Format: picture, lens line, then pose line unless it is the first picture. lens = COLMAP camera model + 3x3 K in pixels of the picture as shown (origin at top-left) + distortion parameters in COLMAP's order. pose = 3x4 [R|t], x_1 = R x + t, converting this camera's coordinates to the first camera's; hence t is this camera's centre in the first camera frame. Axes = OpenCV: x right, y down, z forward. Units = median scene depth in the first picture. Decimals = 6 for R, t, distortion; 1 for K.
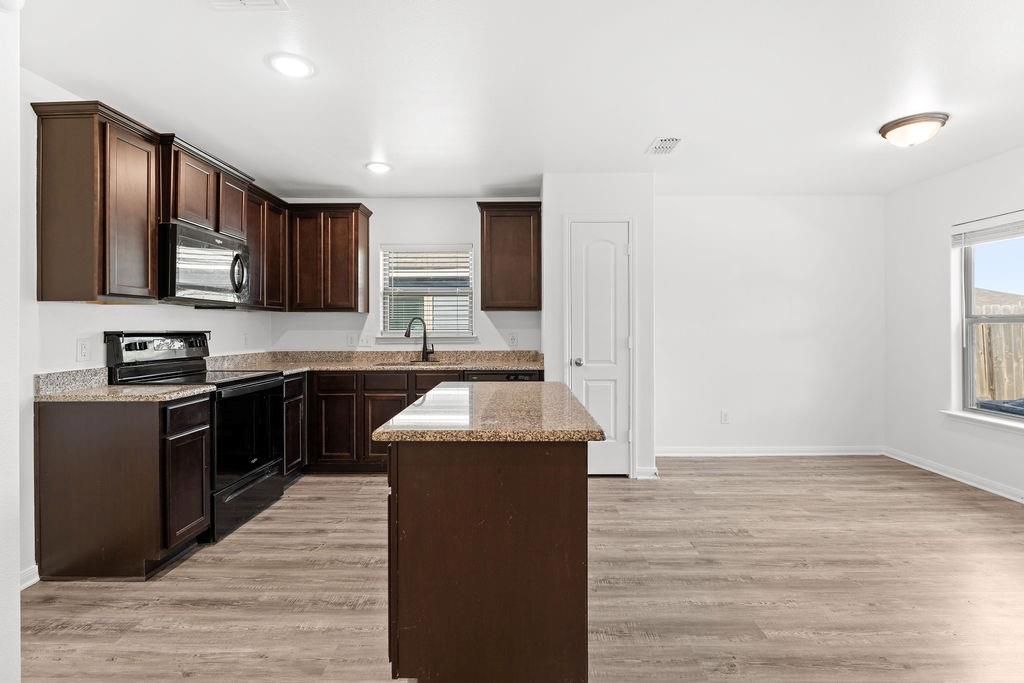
lens RADIAL K [[476.3, 0, 513.1], [0, 476.3, 331.9], [0, 0, 1]] dist [-0.001757, 0.001064]
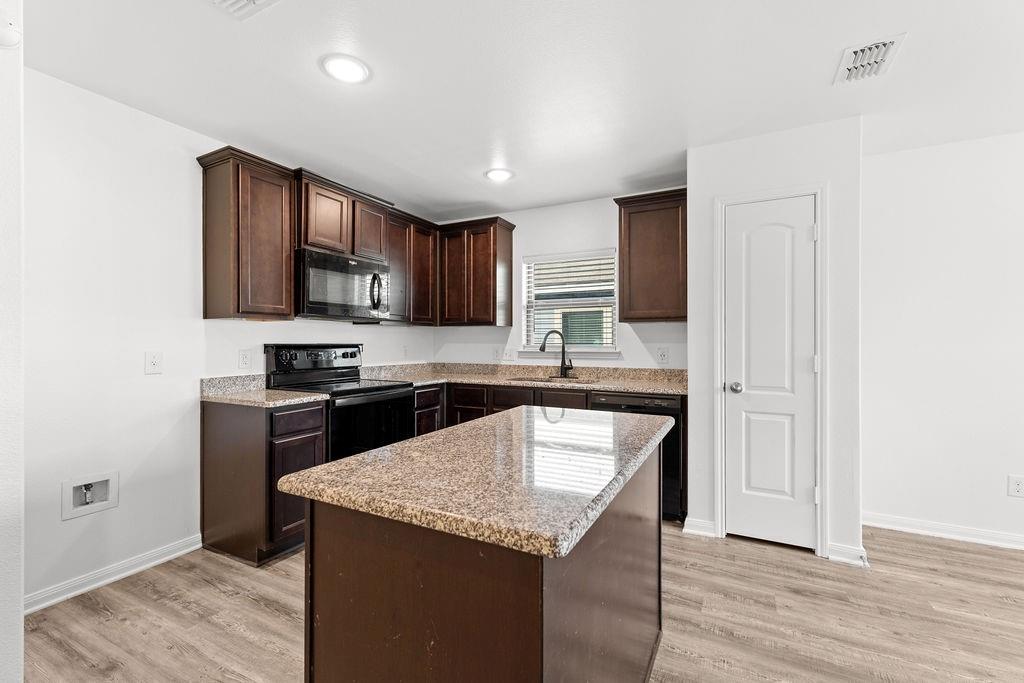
lens RADIAL K [[443.3, 0, 510.7], [0, 443.3, 343.4], [0, 0, 1]] dist [0.008498, -0.000041]
pose [[0.891680, 0.006115, -0.452624, 0.148981], [-0.007788, 0.999968, -0.001832, -0.003485], [0.452599, 0.005159, 0.891699, 0.217500]]
